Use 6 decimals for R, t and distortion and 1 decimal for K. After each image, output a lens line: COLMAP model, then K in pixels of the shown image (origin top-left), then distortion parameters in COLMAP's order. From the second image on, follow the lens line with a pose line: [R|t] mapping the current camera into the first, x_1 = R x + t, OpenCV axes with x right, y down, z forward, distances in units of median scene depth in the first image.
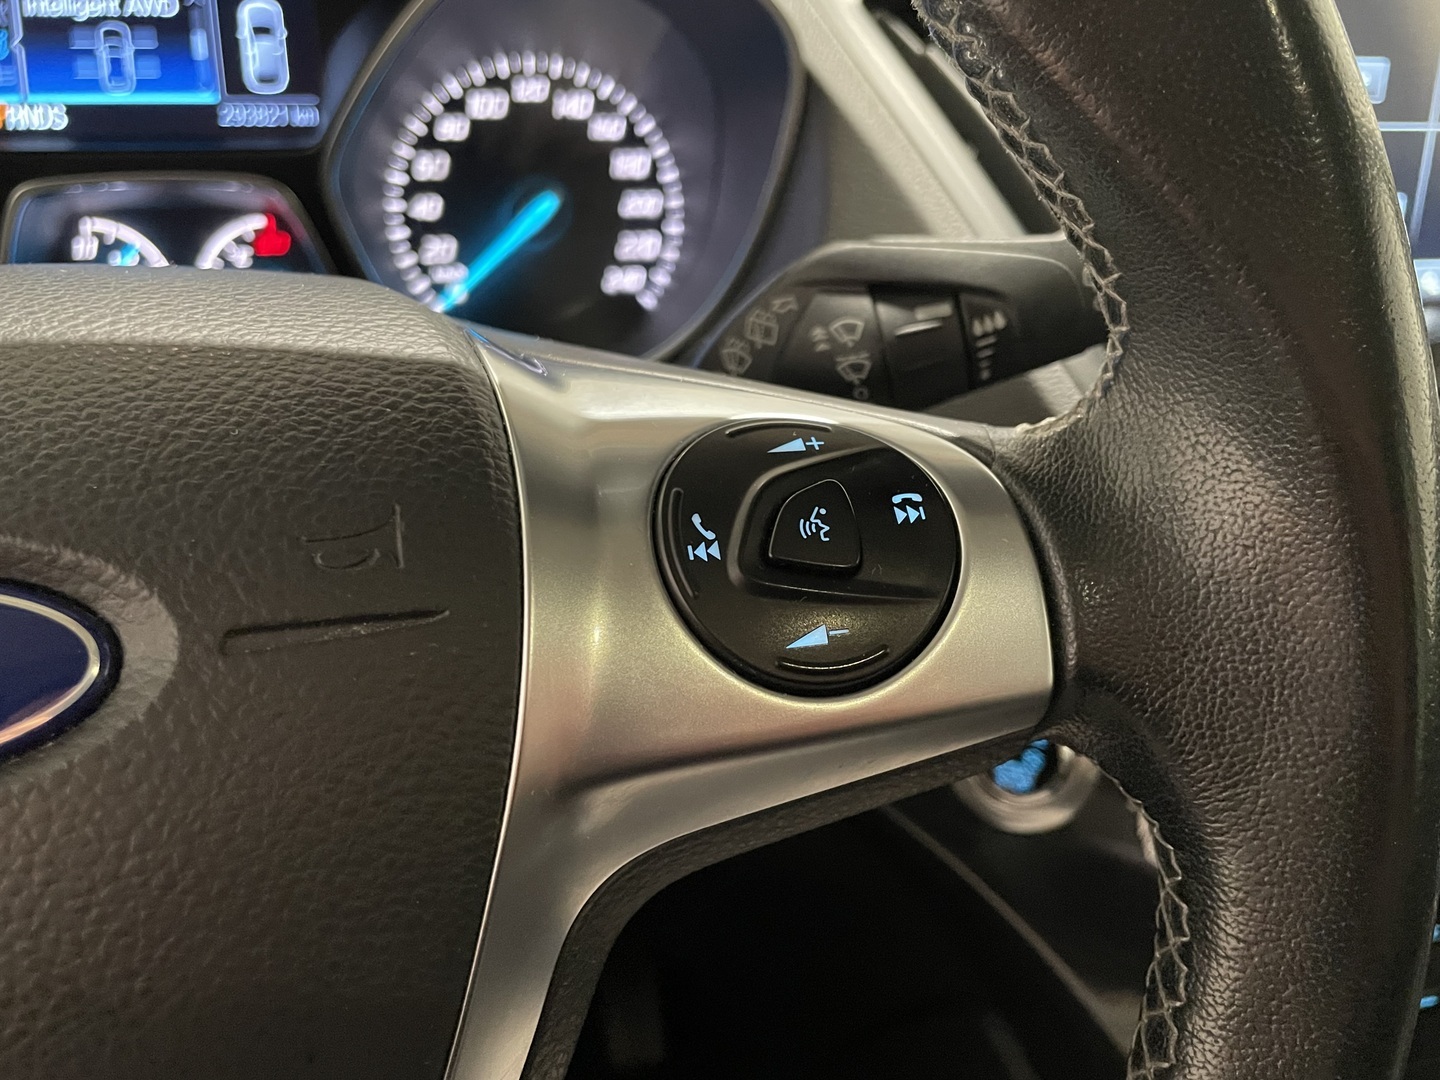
lens RADIAL K [[1220.4, 0, 726.7], [0, 1220.4, 540.3], [0, 0, 1]] dist [0.094614, -0.194682]
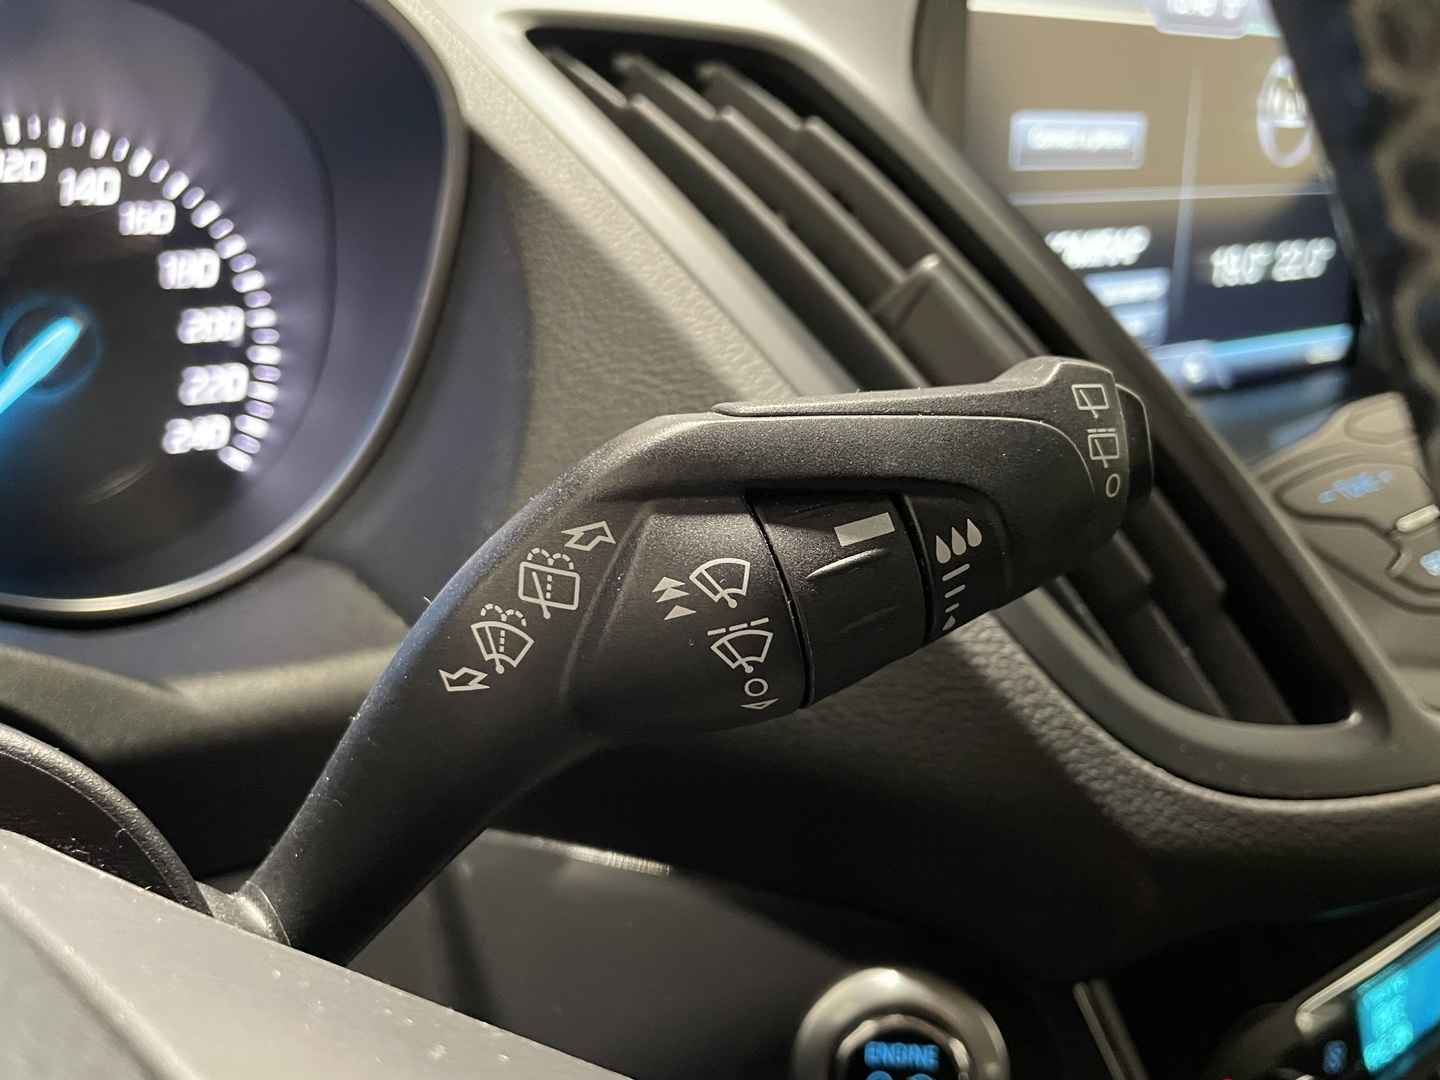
lens RADIAL K [[1220.4, 0, 726.7], [0, 1220.4, 540.3], [0, 0, 1]] dist [0.094614, -0.194682]
pose [[0.937598, -0.109595, 0.329997, -0.047008], [0.129099, 0.990915, -0.037707, -0.104680], [-0.322867, 0.077956, 0.943229, 0.306504]]
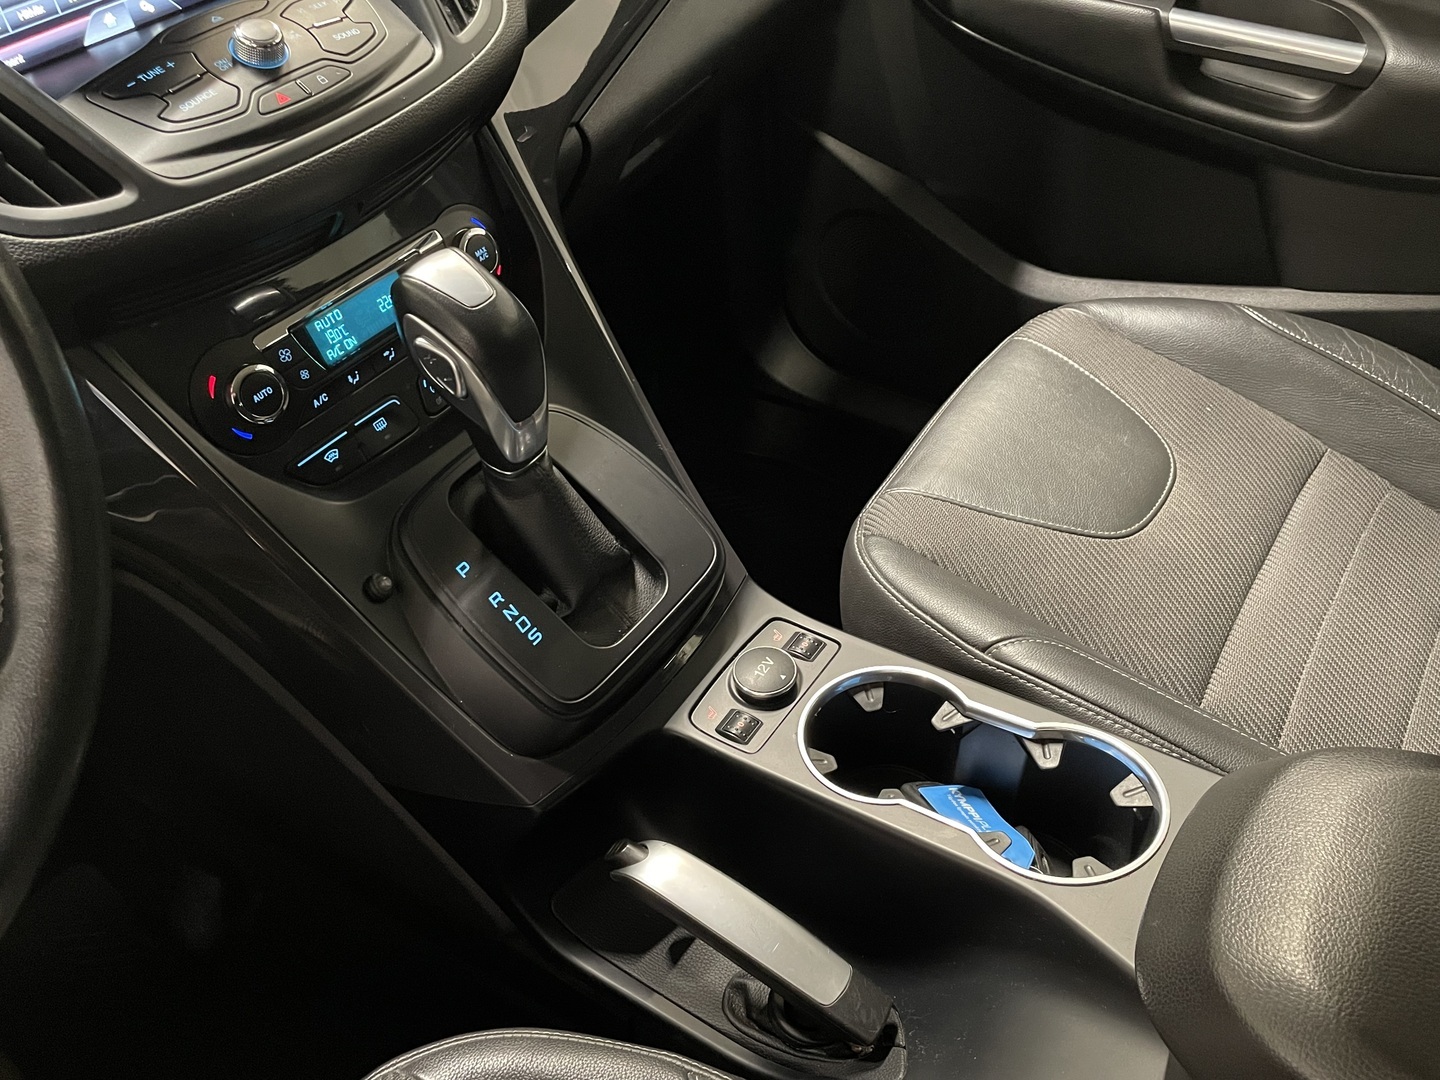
lens RADIAL K [[1185.9, 0, 726.9], [0, 1185.9, 546.6], [0, 0, 1]] dist [0.099665, -0.139852]
pose [[0.747168, -0.496097, 0.442299, 0.138843], [0.365891, 0.862578, 0.349402, 0.113104], [-0.554855, -0.099229, 0.826008, -0.728988]]
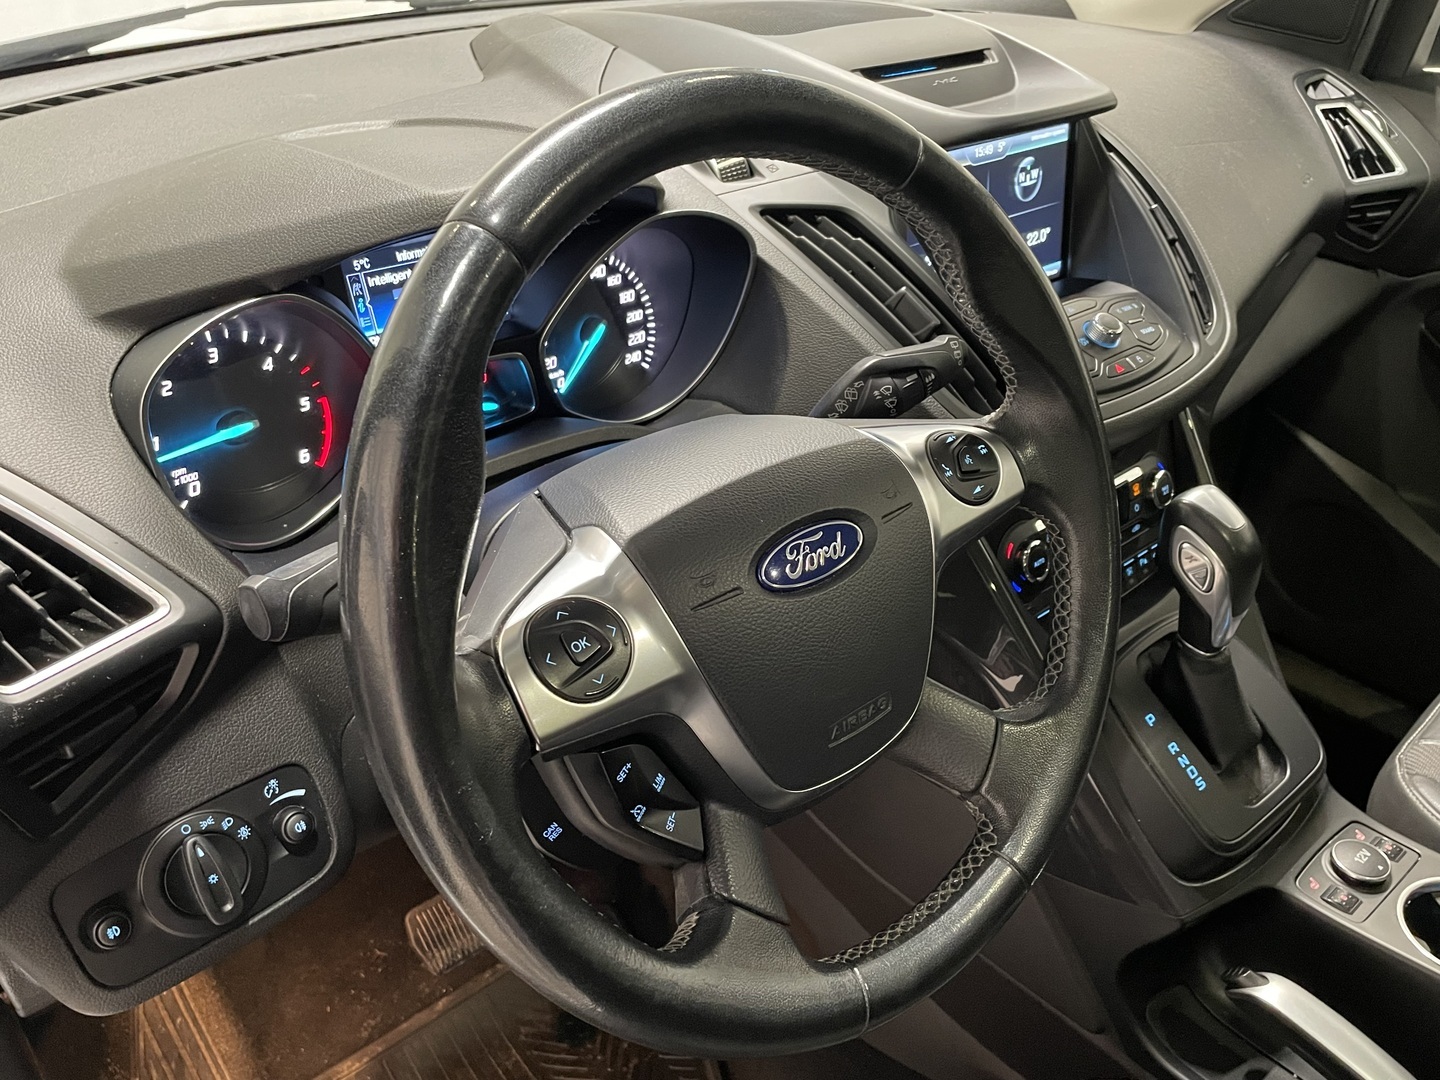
lens RADIAL K [[1191.6, 0, 711.0], [0, 1191.6, 545.1], [0, 0, 1]] dist [0.092611, -0.128159]
pose [[0.892967, -0.248850, 0.375079, -0.847951], [0.217495, 0.968090, 0.124490, -0.159105], [-0.394089, -0.029588, 0.918596, -0.836301]]
